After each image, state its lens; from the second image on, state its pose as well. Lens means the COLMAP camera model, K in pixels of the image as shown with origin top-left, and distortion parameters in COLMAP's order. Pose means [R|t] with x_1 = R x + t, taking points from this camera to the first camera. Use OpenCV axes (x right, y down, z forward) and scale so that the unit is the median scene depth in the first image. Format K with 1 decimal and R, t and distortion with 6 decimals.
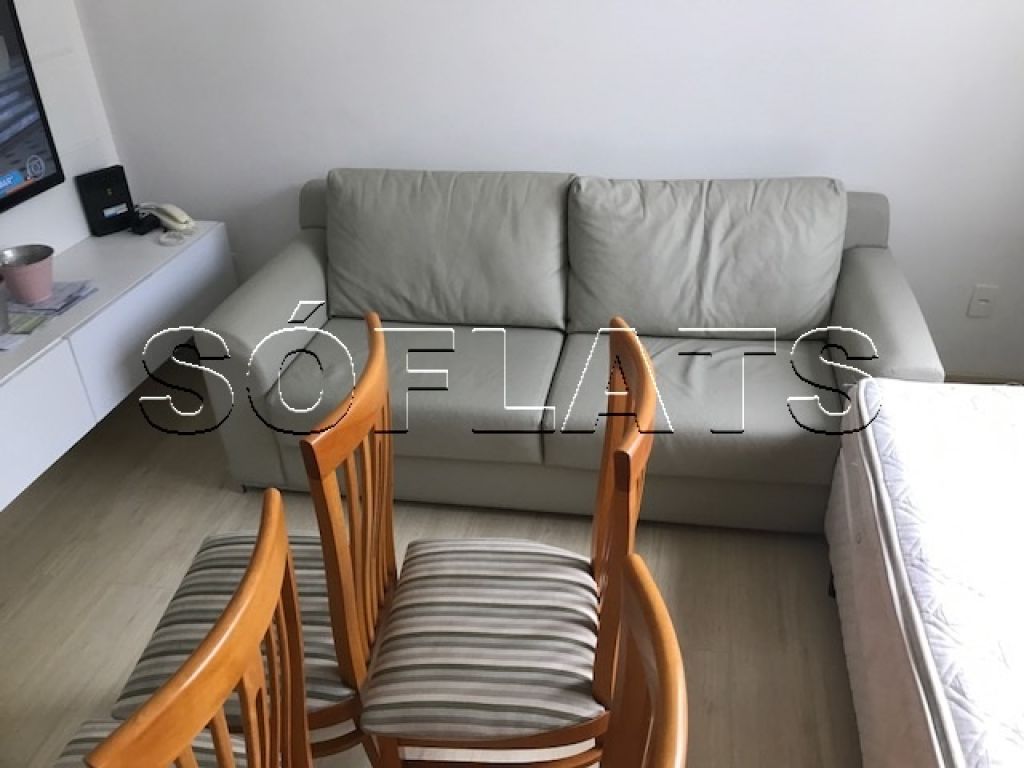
lens RADIAL K [[853.1, 0, 512.0], [0, 853.1, 384.0], [0, 0, 1]] dist [0.006456, 0.006932]
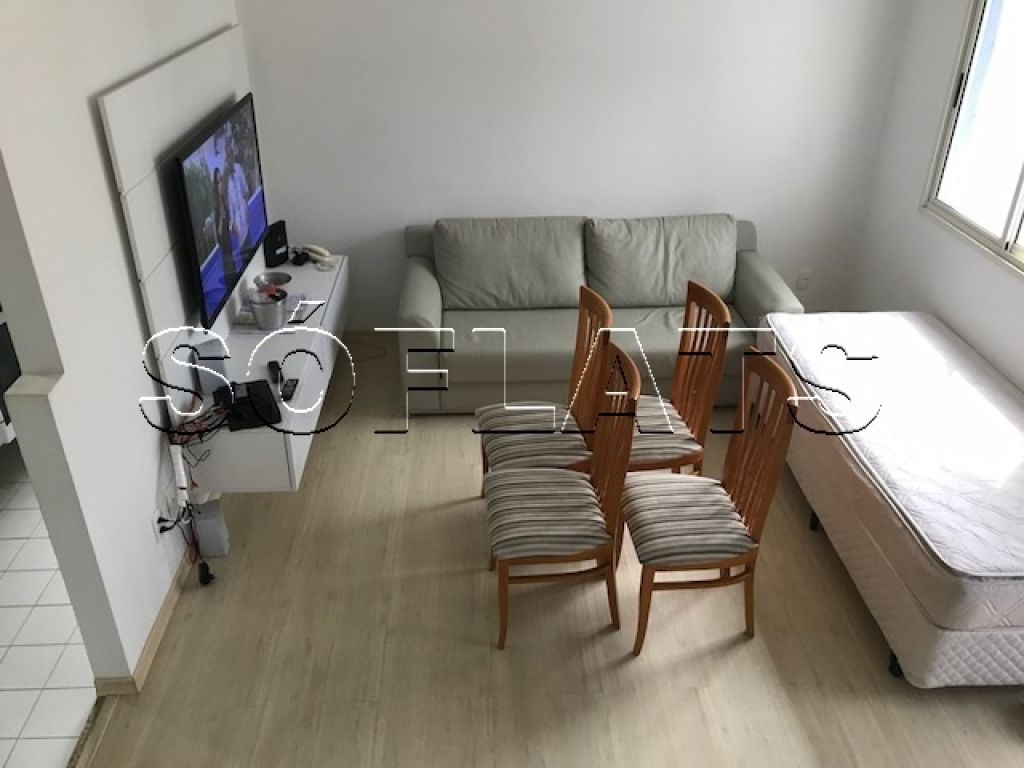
lens RADIAL K [[851.8, 0, 512.0], [0, 851.8, 384.0], [0, 0, 1]] dist [0.075455, 0.002488]
pose [[0.970744, -0.078169, 0.227037, -0.486731], [0.087918, 0.995576, -0.033135, 0.131707], [-0.223443, 0.052126, 0.973322, -0.617587]]
